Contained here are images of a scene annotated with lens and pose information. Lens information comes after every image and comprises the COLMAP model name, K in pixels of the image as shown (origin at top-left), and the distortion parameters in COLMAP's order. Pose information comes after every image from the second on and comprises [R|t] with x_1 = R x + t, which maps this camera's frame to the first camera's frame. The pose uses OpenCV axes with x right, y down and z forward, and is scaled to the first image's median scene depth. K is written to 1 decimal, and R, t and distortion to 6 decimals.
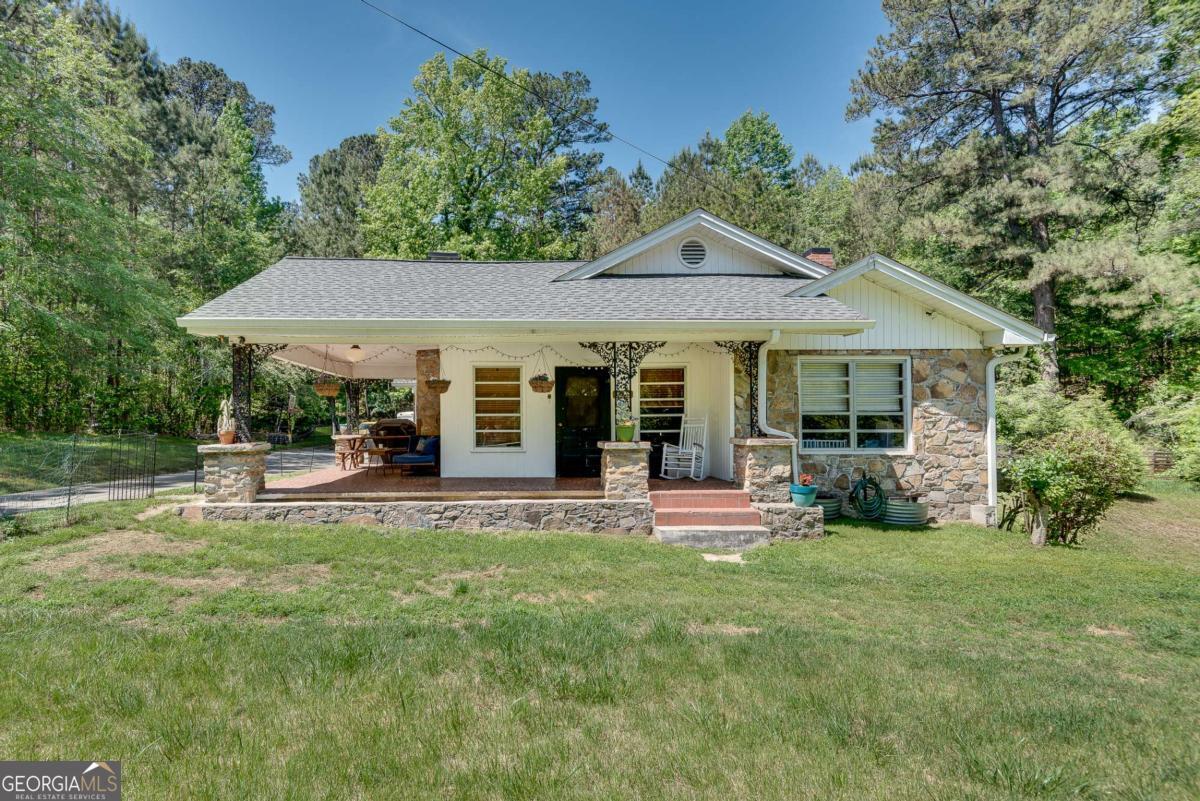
lens RADIAL K [[623.0, 0, 513.8], [0, 623.0, 420.6], [0, 0, 1]] dist [0.015495, -0.012735]
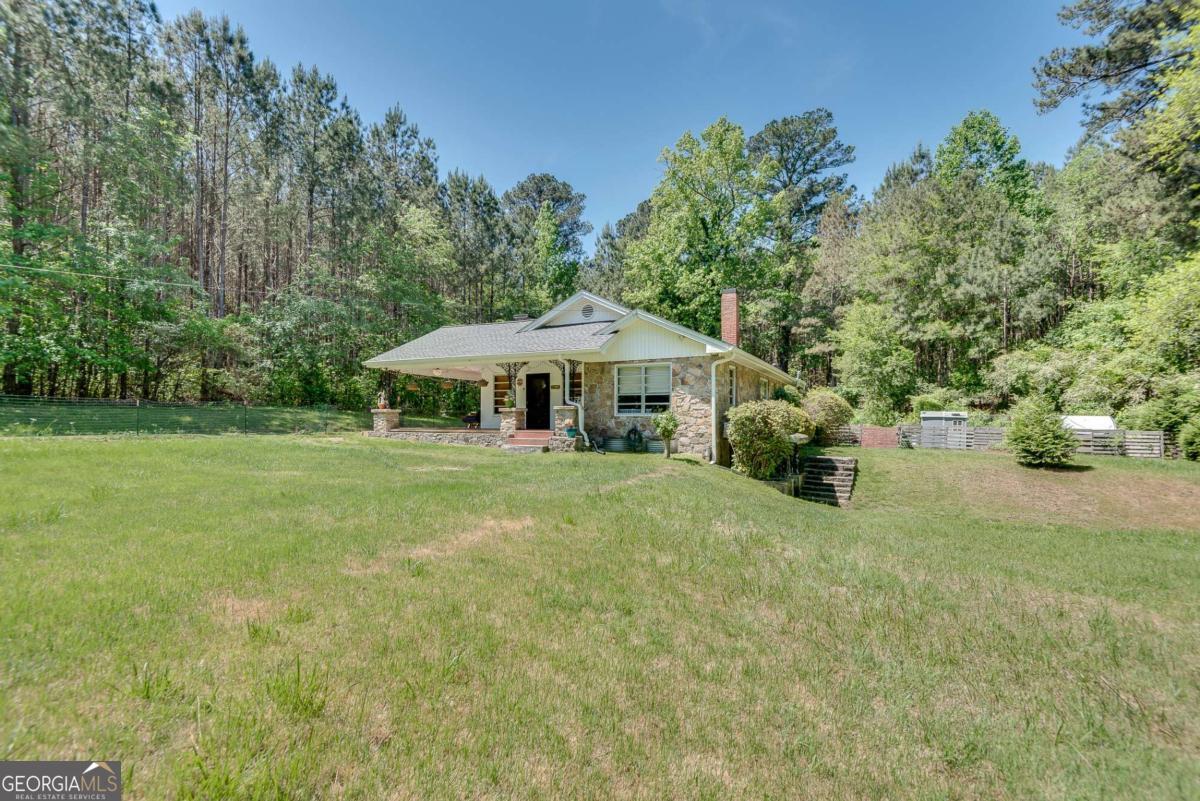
lens RADIAL K [[547.0, 0, 593.1], [0, 547.0, 410.7], [0, 0, 1]] dist [0.020797, -0.008822]
pose [[0.876130, -0.002592, -0.482068, 0.921053], [-0.001428, 0.999967, -0.007973, 0.038597], [0.482073, 0.007674, 0.876097, -0.373888]]
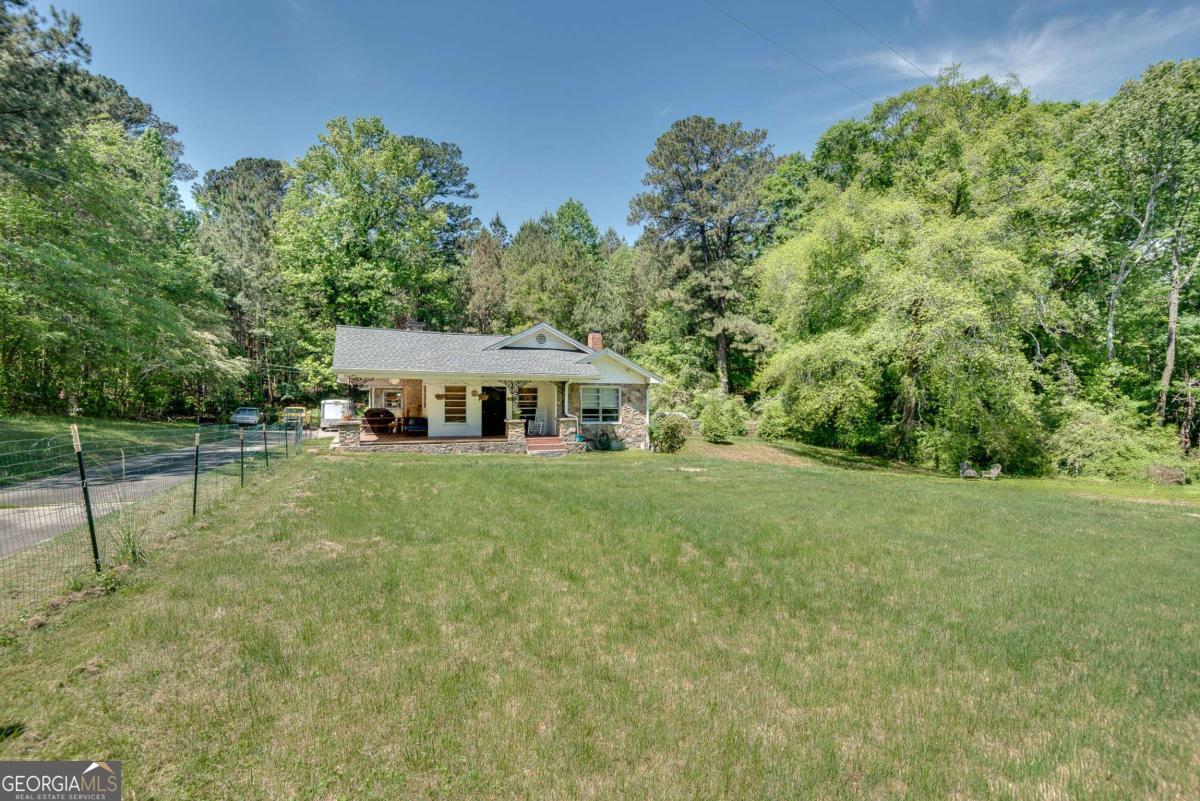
lens RADIAL K [[547.0, 0, 601.6], [0, 547.0, 405.2], [0, 0, 1]] dist [0.020797, -0.008822]
pose [[0.919100, 0.005473, 0.393986, -0.261642], [-0.006651, 0.999977, 0.001625, -0.020735], [-0.393968, -0.004113, 0.919115, -0.823224]]
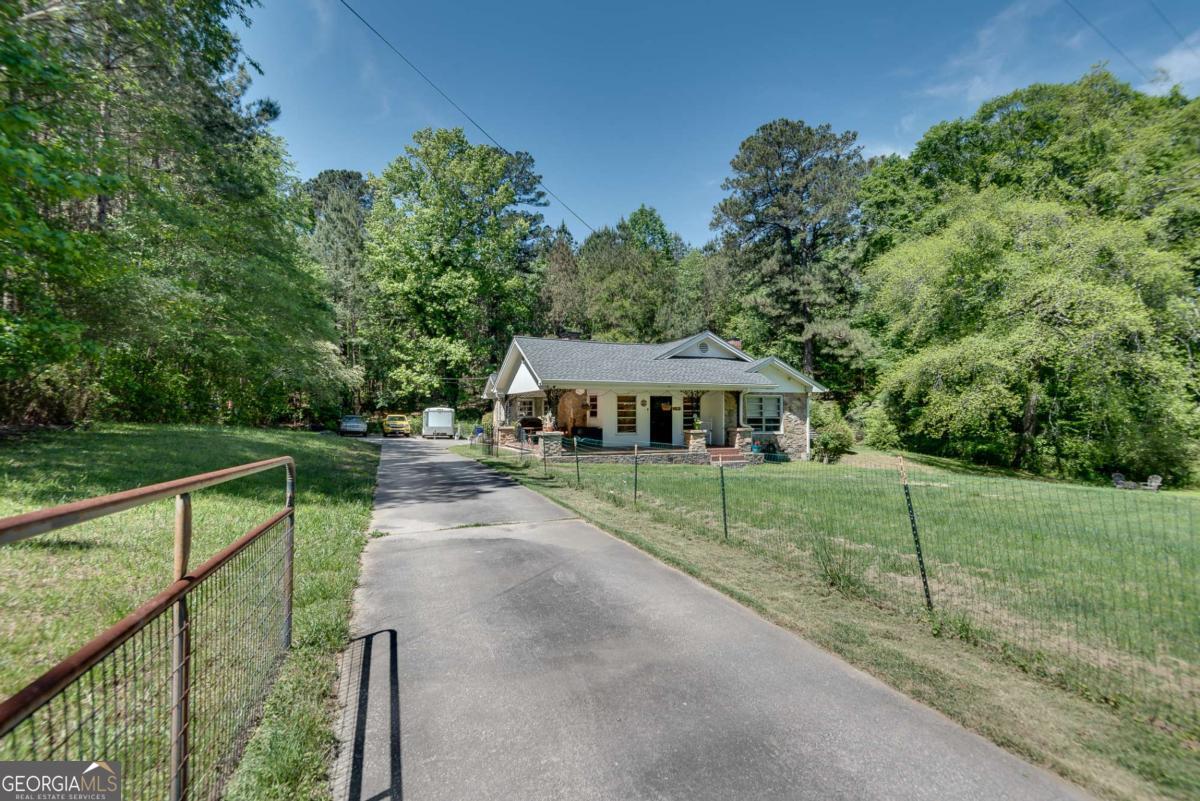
lens RADIAL K [[547.0, 0, 603.7], [0, 547.0, 405.9], [0, 0, 1]] dist [0.020797, -0.008822]
pose [[0.933193, 0.006897, 0.359308, -0.656430], [-0.005047, 0.999969, -0.006087, -0.032495], [-0.359339, 0.003867, 0.933199, -0.635737]]
